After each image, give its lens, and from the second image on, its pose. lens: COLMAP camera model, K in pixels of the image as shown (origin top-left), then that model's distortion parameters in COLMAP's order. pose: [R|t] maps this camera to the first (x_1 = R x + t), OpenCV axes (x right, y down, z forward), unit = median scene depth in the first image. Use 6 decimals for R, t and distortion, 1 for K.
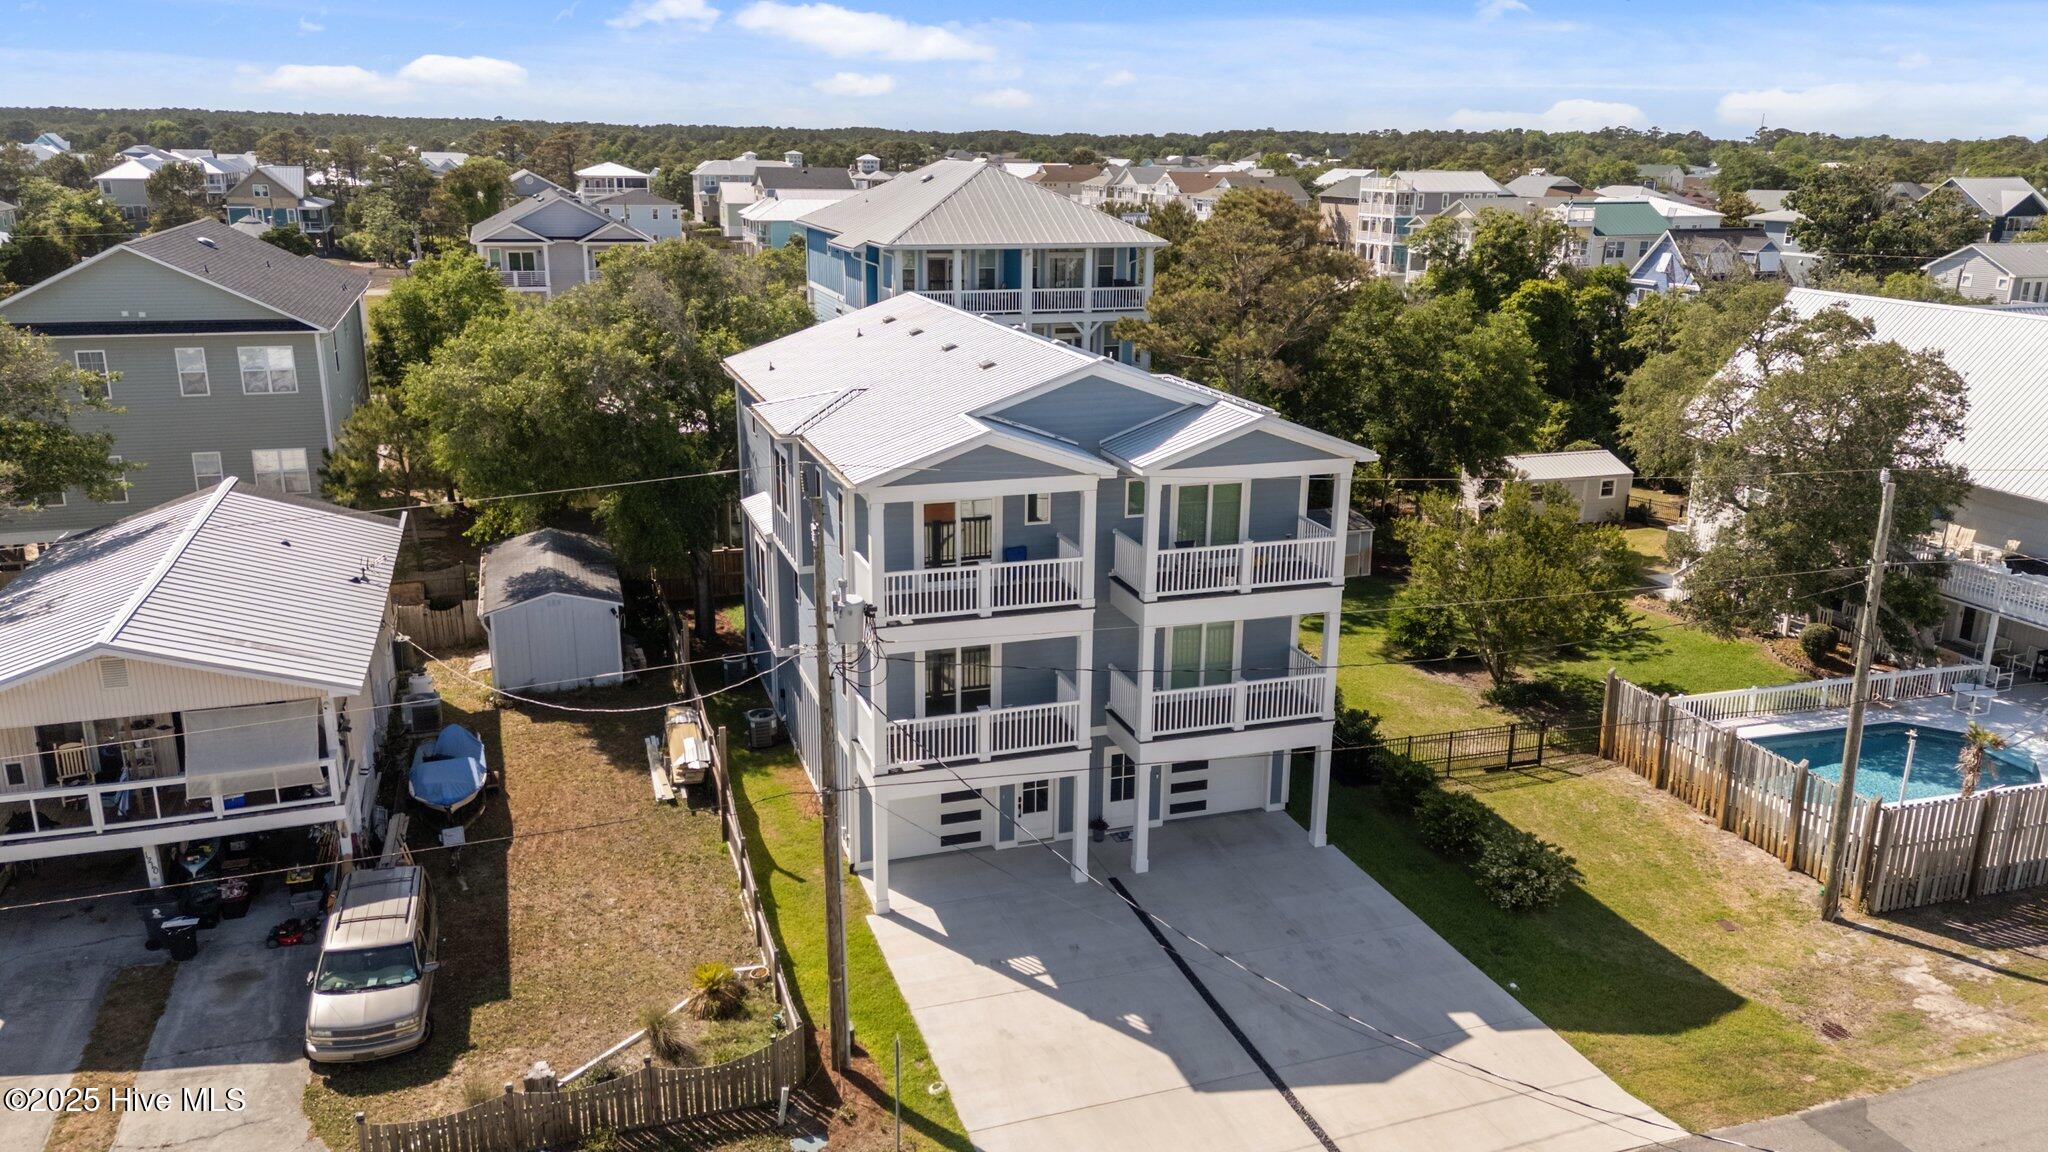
lens RADIAL K [[1477.1, 0, 1024.0], [0, 1477.1, 576.0], [0, 0, 1]] dist [0.096700, -0.102578]
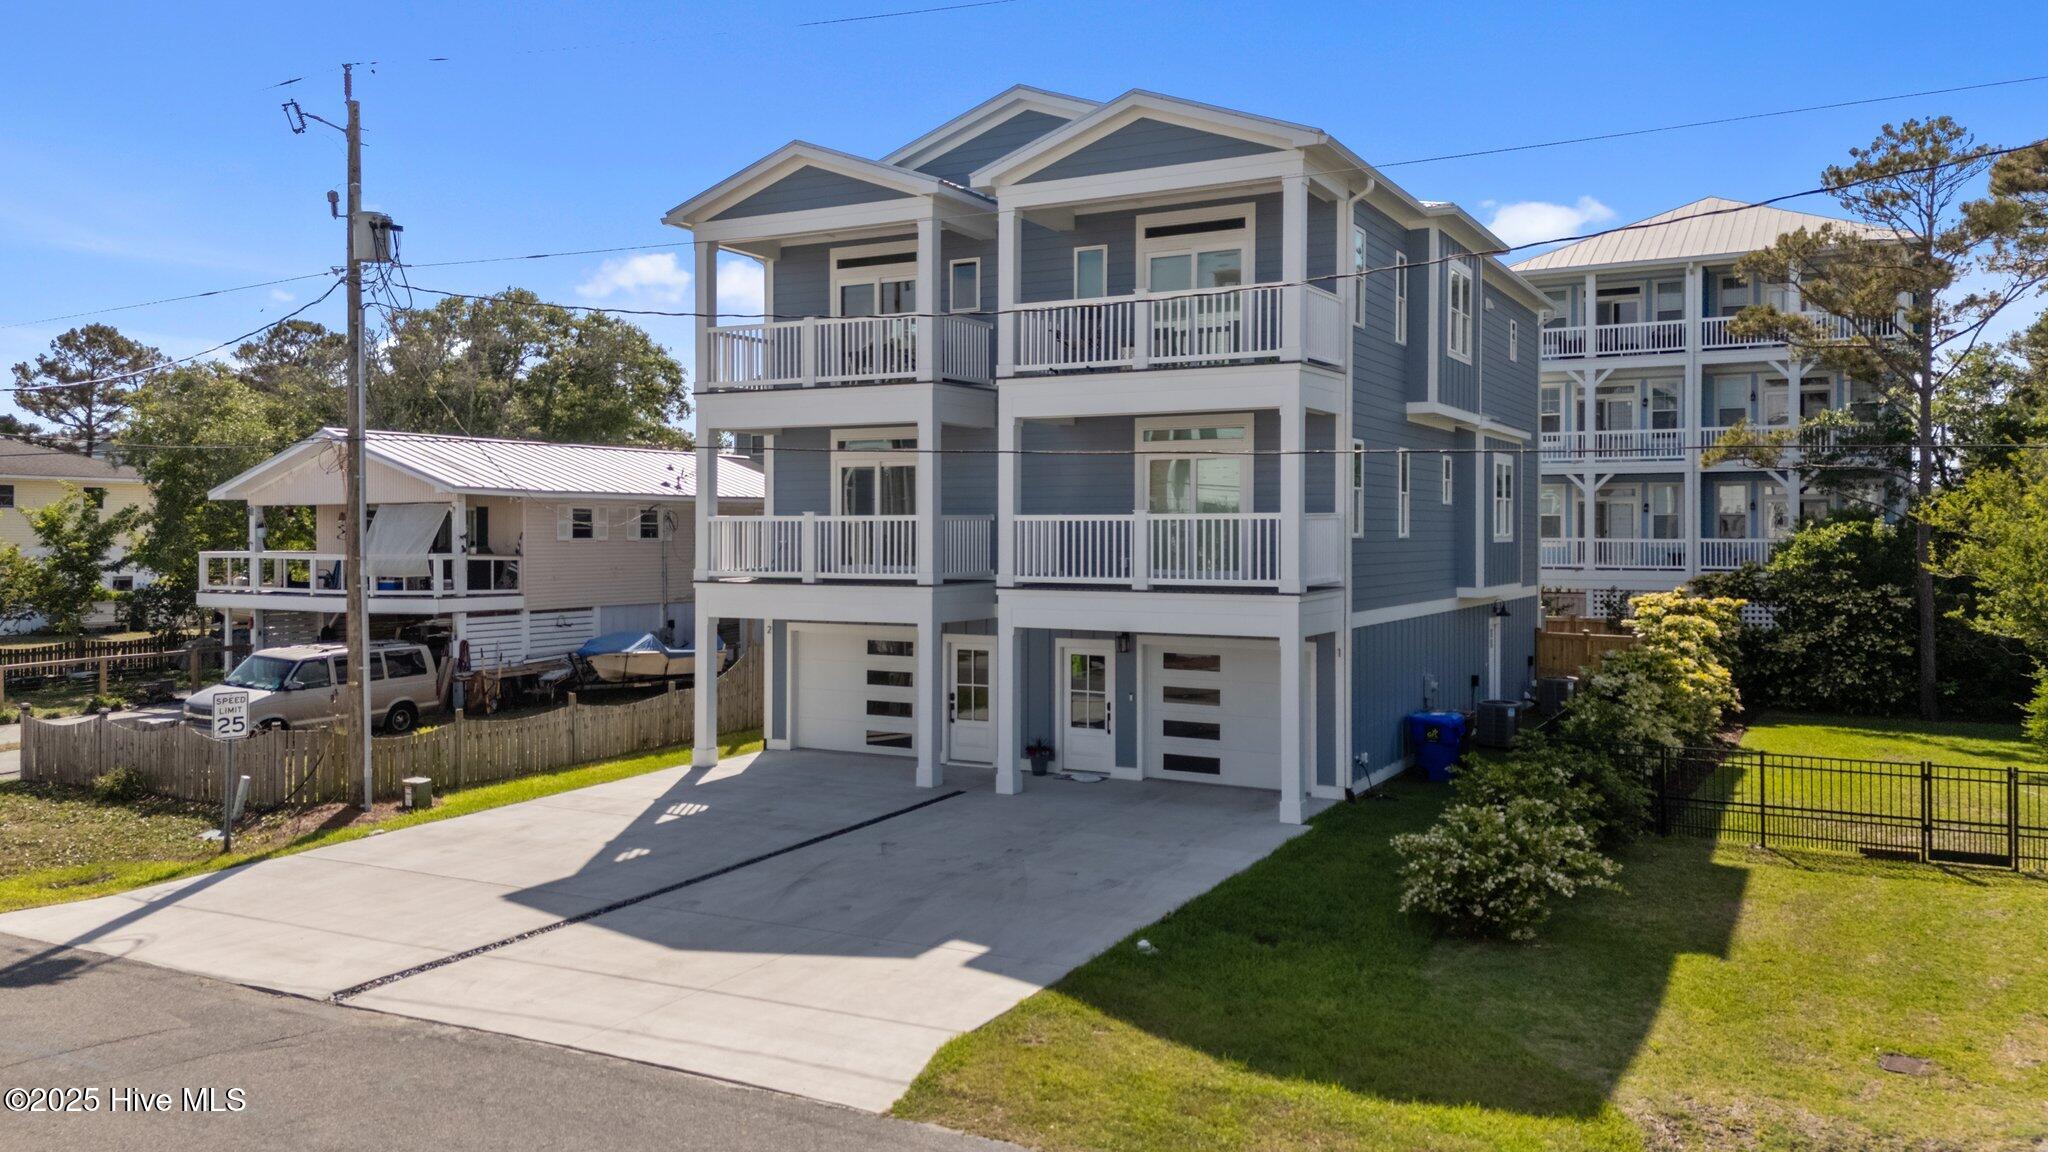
lens RADIAL K [[1504.9, 0, 1024.6], [0, 1504.9, 529.3], [0, 0, 1]] dist [0.065152, -0.043353]
pose [[0.677591, -0.010693, -0.735361, 0.623842], [-0.196343, 0.960972, -0.194891, 0.227311], [0.708745, 0.276440, 0.649047, 0.554907]]
